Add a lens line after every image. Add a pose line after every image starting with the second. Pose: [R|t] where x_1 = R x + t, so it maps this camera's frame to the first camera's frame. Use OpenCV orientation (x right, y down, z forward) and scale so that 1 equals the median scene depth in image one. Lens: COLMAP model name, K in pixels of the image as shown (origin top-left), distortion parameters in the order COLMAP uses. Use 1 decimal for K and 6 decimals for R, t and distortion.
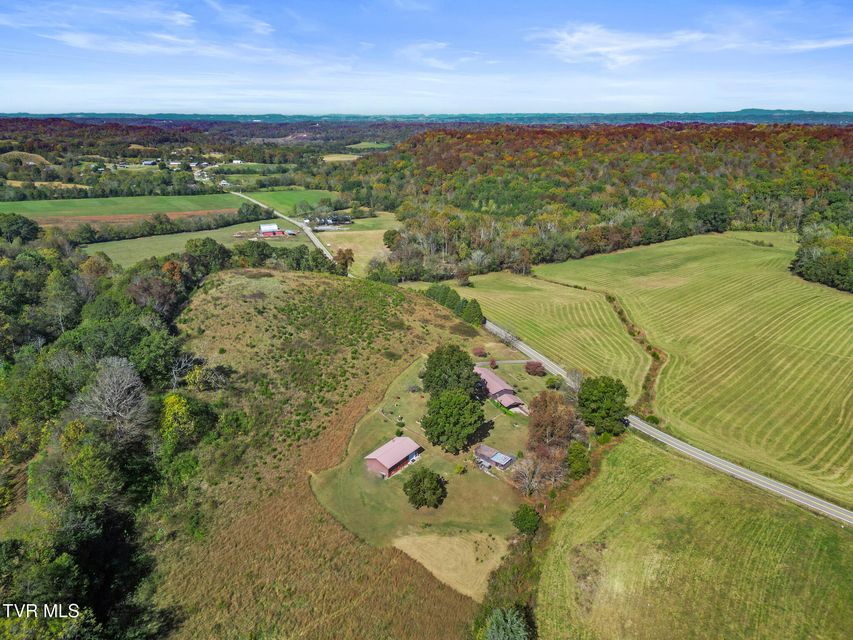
lens RADIAL K [[591.7, 0, 426.5], [0, 591.7, 320.0], [0, 0, 1]] dist [0.093156, -0.105615]
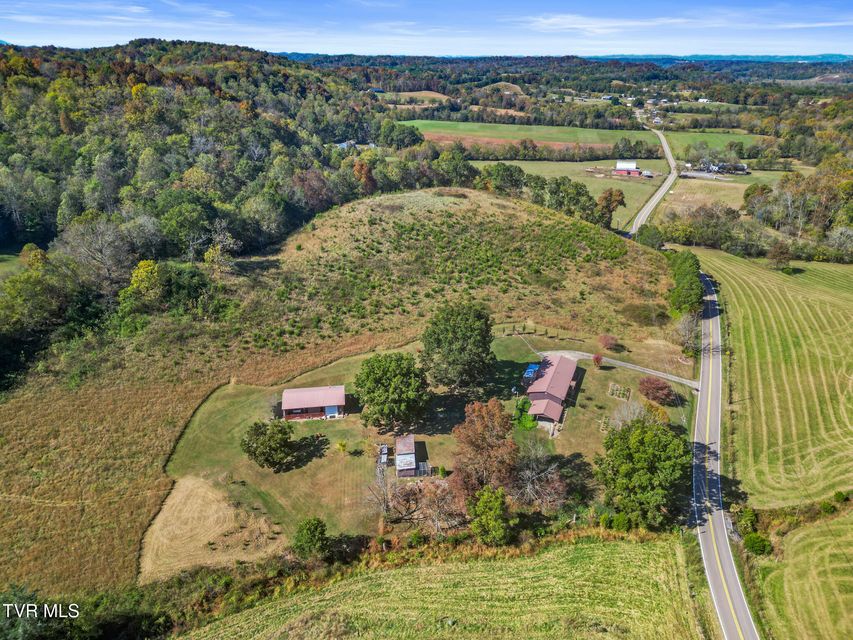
lens RADIAL K [[591.7, 0, 426.5], [0, 591.7, 320.0], [0, 0, 1]] dist [0.093156, -0.105615]
pose [[0.705454, 0.290306, -0.646573, 0.331284], [-0.235256, 0.956456, 0.172762, -0.036879], [0.668572, 0.030234, 0.743032, 0.282821]]
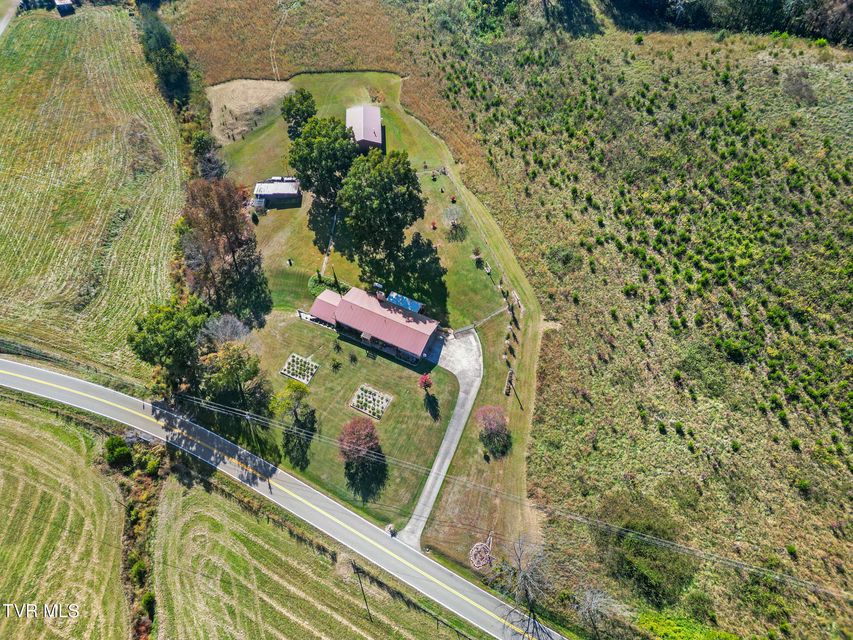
lens RADIAL K [[591.7, 0, 426.5], [0, 591.7, 320.0], [0, 0, 1]] dist [0.093156, -0.105615]
pose [[-0.764251, 0.537426, -0.356503, 0.210341], [-0.197221, 0.331547, 0.922595, -0.320906], [0.614024, 0.775403, -0.147393, 0.838003]]
